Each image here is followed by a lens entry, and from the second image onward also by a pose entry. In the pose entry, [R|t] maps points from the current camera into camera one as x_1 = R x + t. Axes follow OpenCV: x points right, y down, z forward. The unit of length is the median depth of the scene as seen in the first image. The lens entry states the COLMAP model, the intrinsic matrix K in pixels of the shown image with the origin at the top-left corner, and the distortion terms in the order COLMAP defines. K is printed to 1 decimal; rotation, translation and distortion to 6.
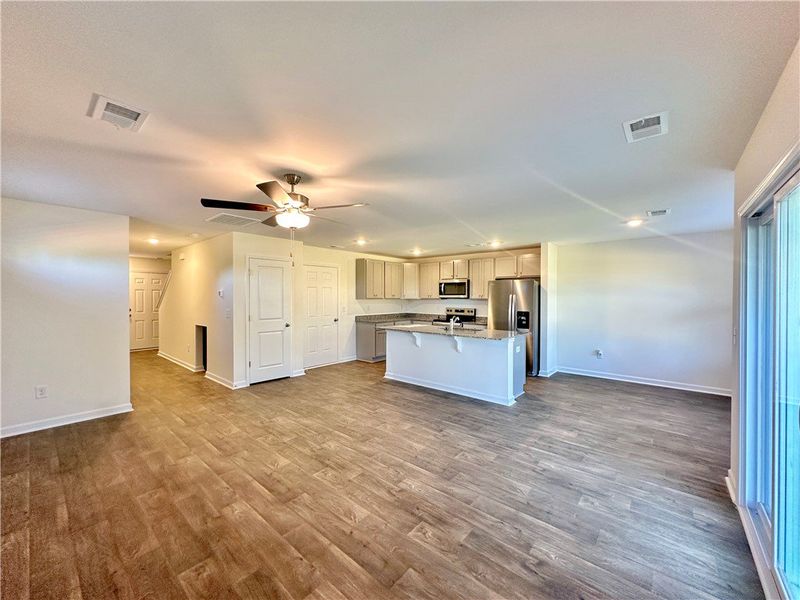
lens RADIAL K [[318.2, 0, 400.0], [0, 318.2, 300.0], [0, 0, 1]] dist [-0.001443, -0.000279]
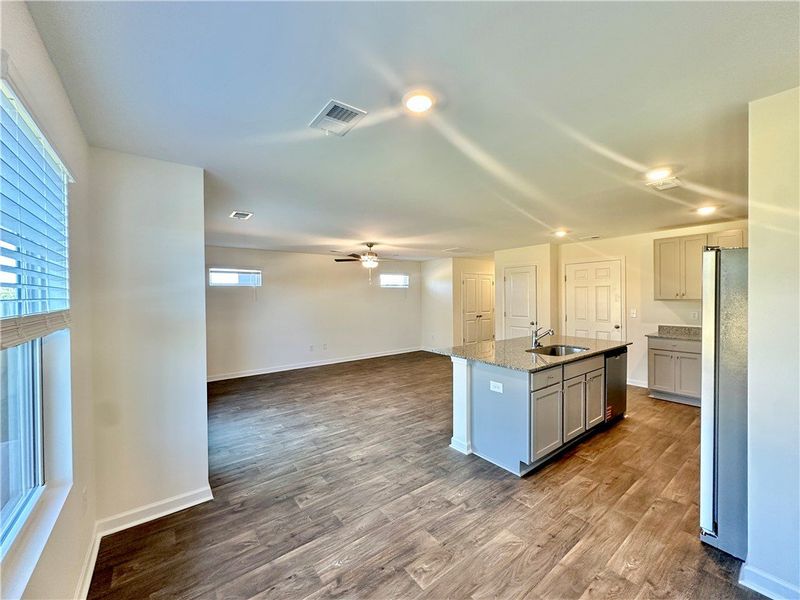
lens RADIAL K [[318.2, 0, 400.0], [0, 318.2, 300.0], [0, 0, 1]] dist [-0.001443, -0.000279]
pose [[-0.213227, 0.006202, -0.976983, 0.983649], [0.001560, 0.999981, 0.006008, -0.012027], [0.977001, -0.000243, -0.213232, 0.940051]]
